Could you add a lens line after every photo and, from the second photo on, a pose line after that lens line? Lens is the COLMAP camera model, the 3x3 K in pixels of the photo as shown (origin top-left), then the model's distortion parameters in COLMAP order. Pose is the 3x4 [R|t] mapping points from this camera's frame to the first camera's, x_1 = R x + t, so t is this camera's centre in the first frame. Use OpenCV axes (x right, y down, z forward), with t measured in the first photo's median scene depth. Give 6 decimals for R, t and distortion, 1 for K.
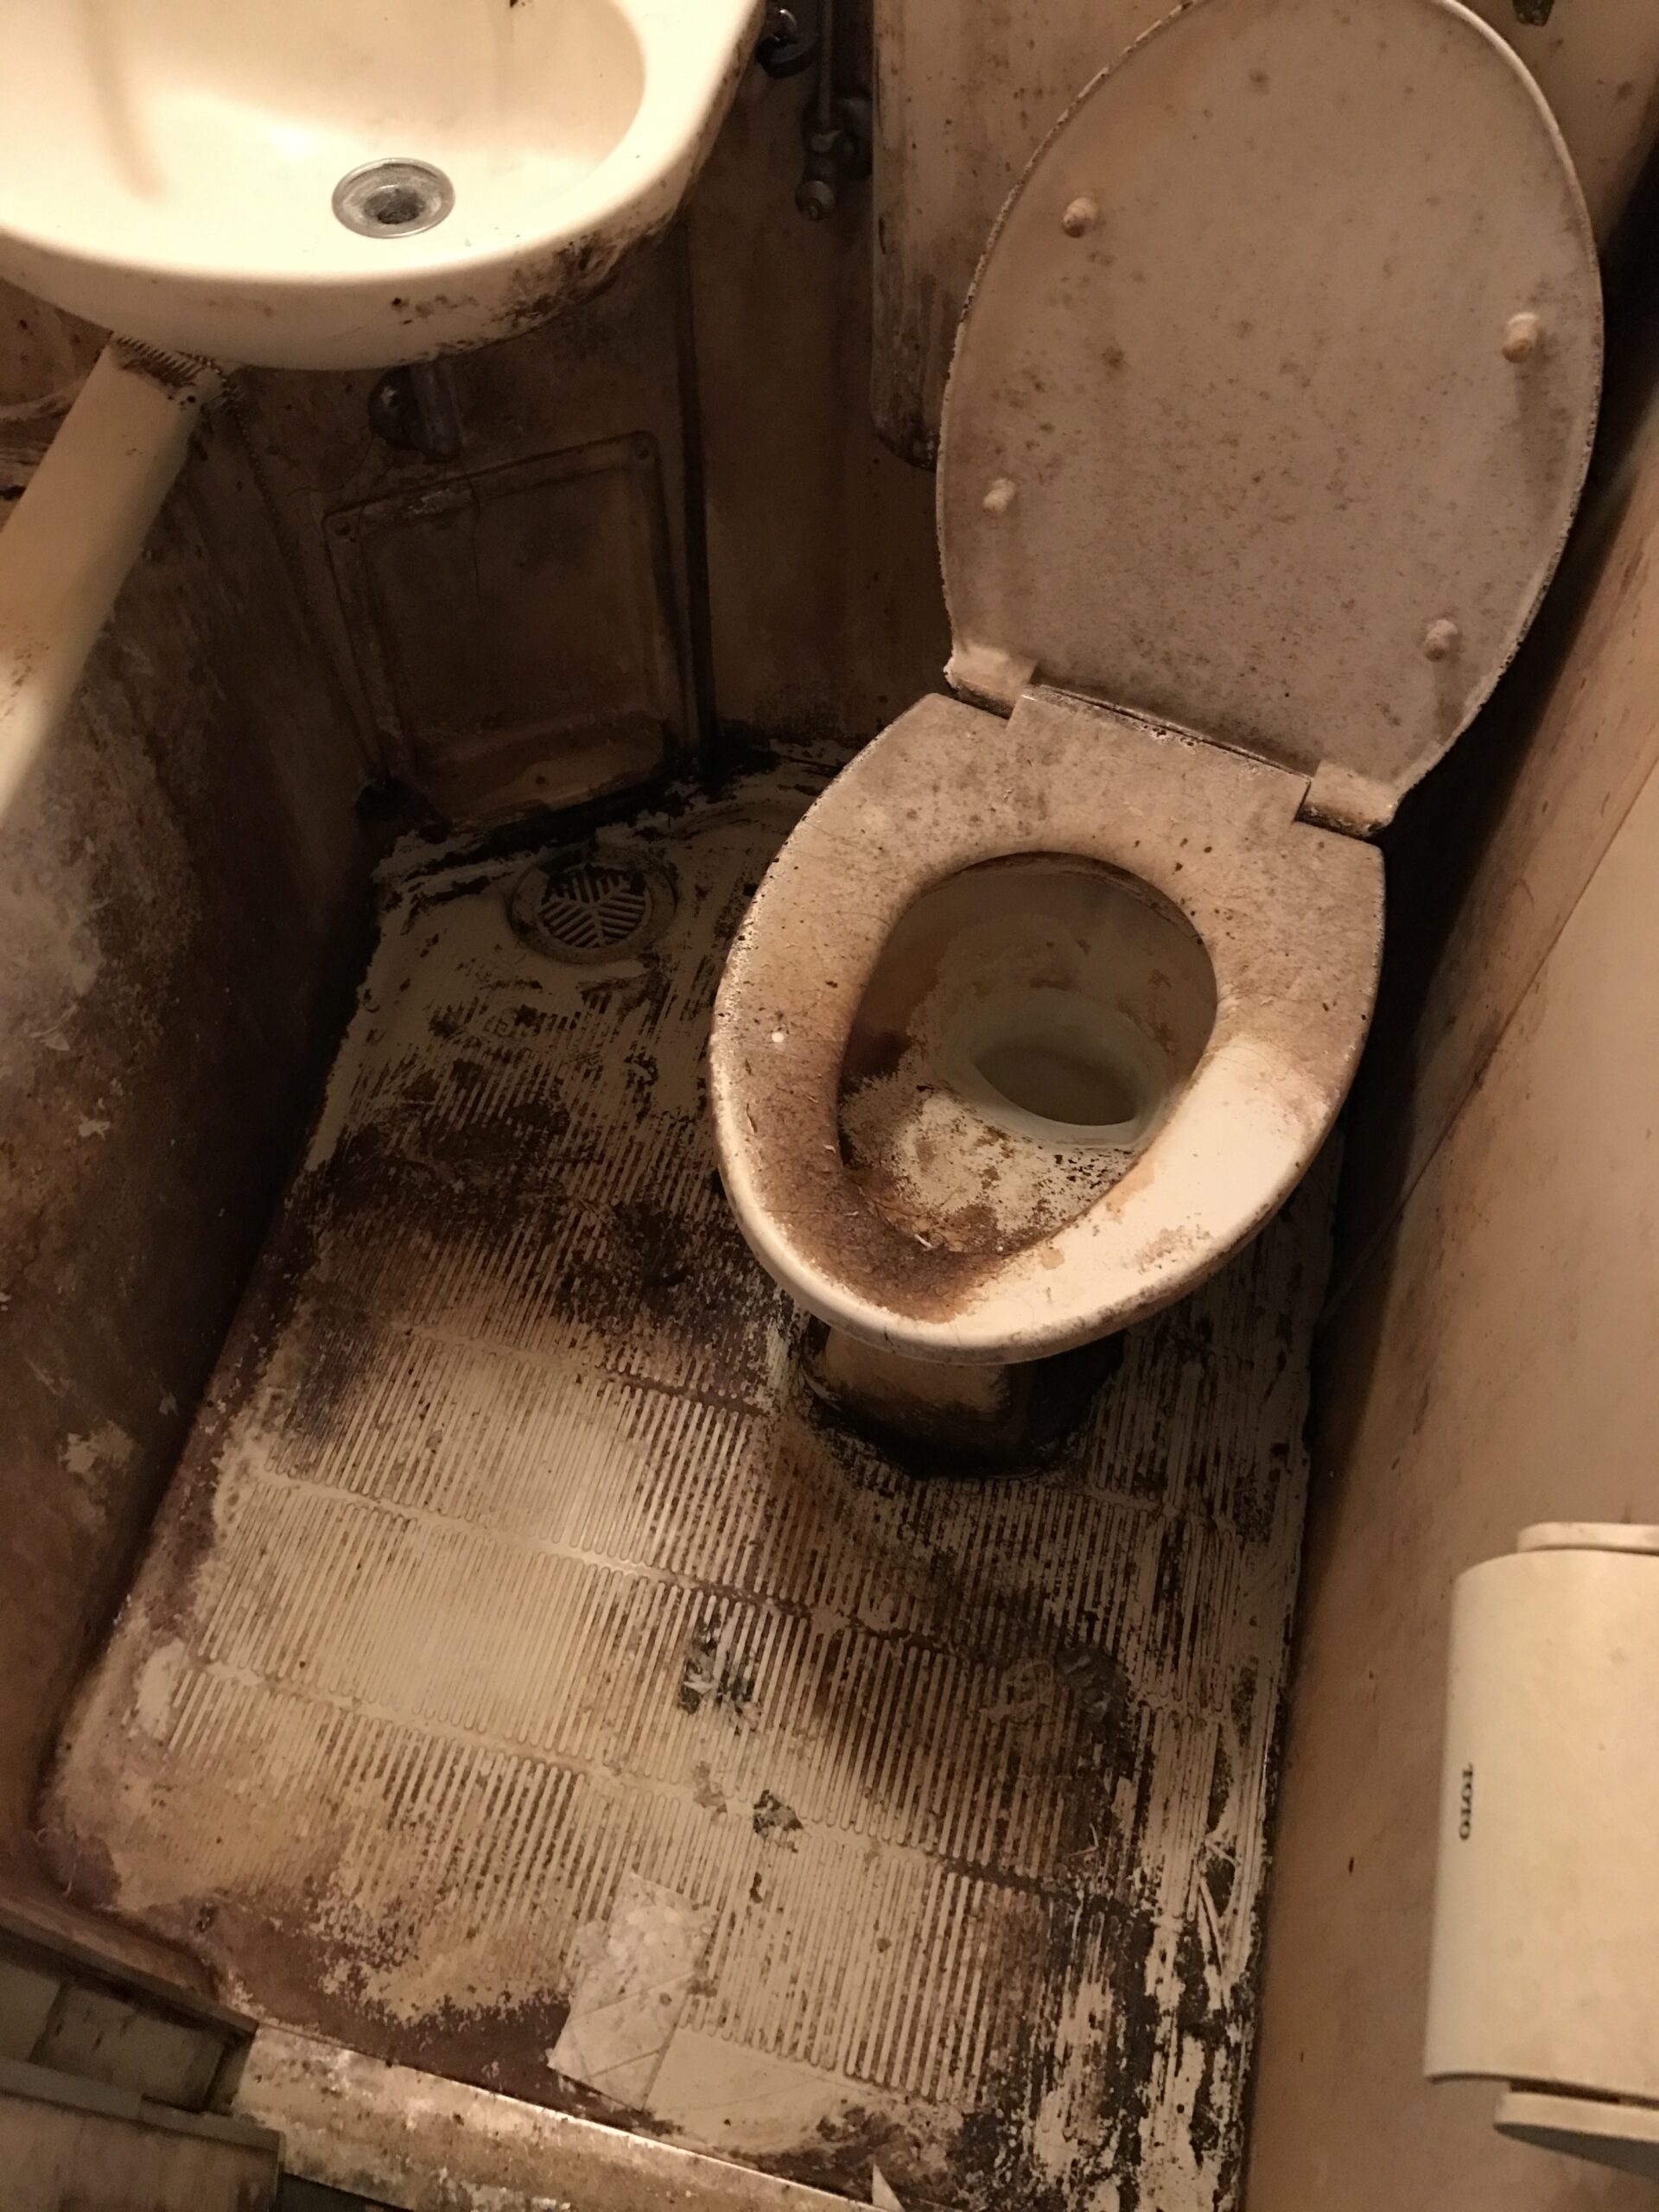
lens RADIAL K [[1938.1, 0, 850.4], [0, 1938.1, 1076.0], [0, 0, 1]] dist [0.063192, -0.052235]
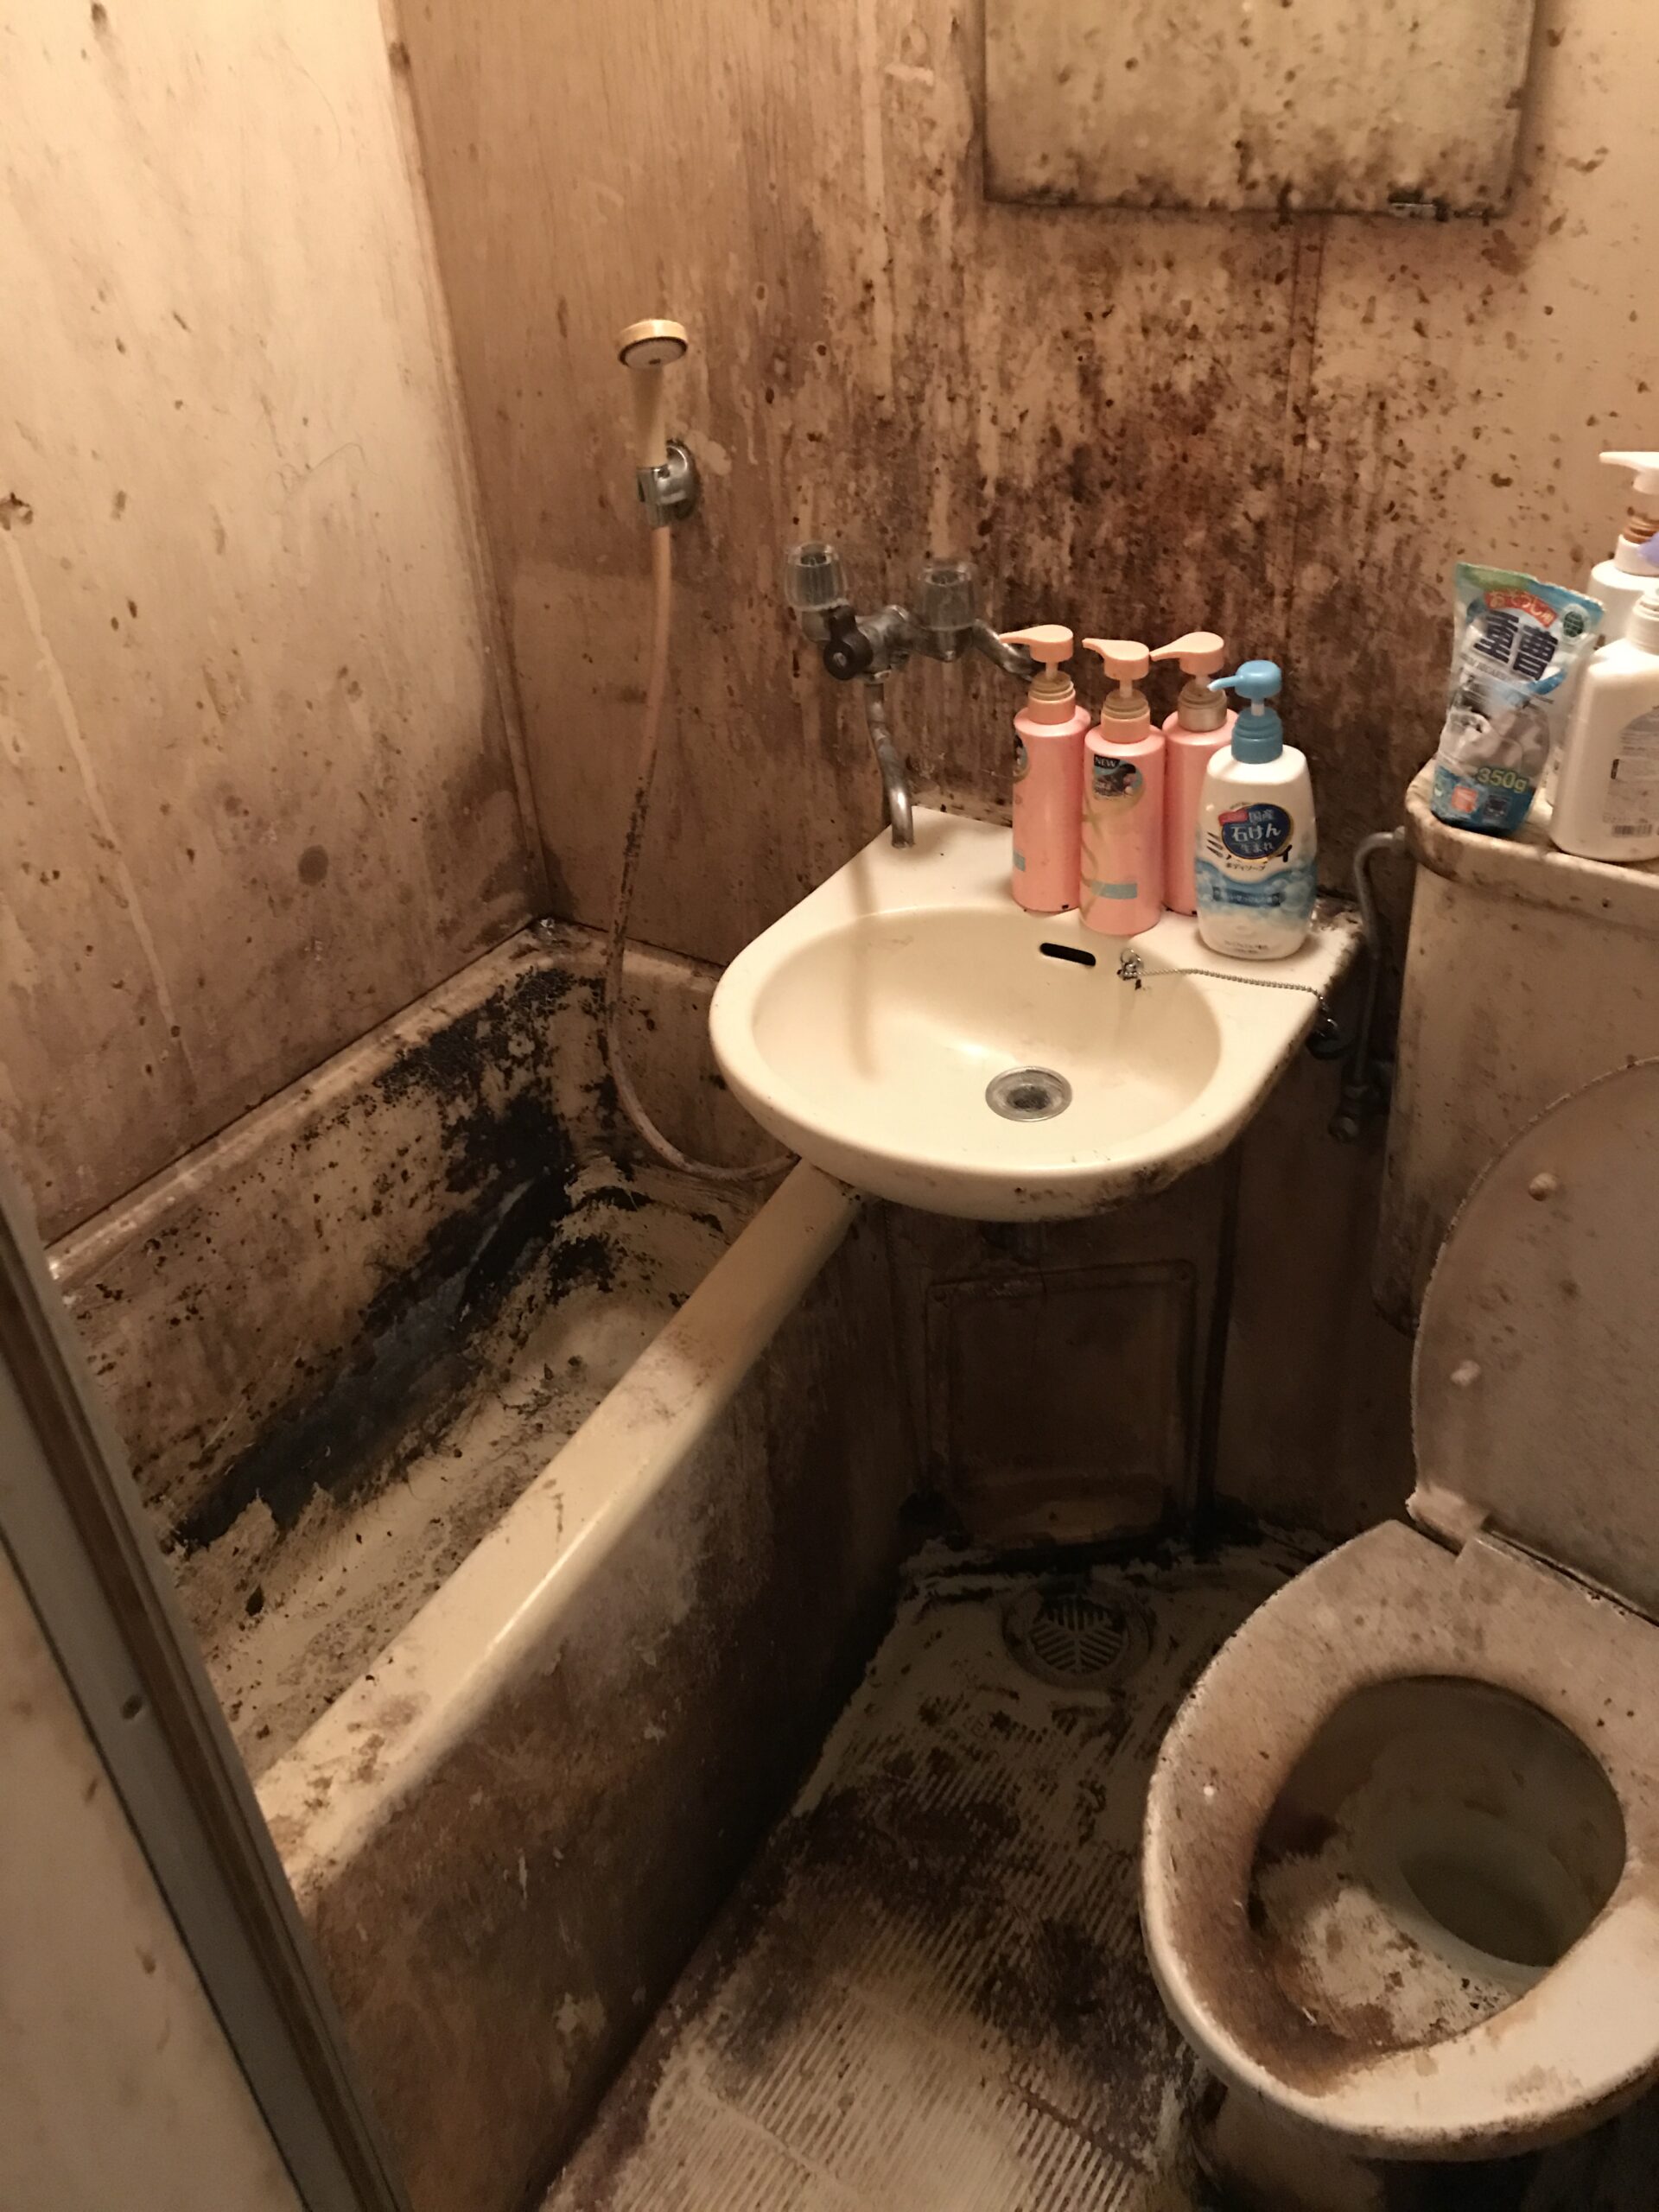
lens RADIAL K [[1782.7, 0, 836.5], [0, 1782.7, 1063.2], [0, 0, 1]] dist [0.030386, -0.033285]
pose [[0.943791, 0.124749, -0.306100, 0.021455], [-0.232409, 0.908937, -0.346151, 0.005523], [0.235044, 0.397834, 0.886838, -0.152884]]
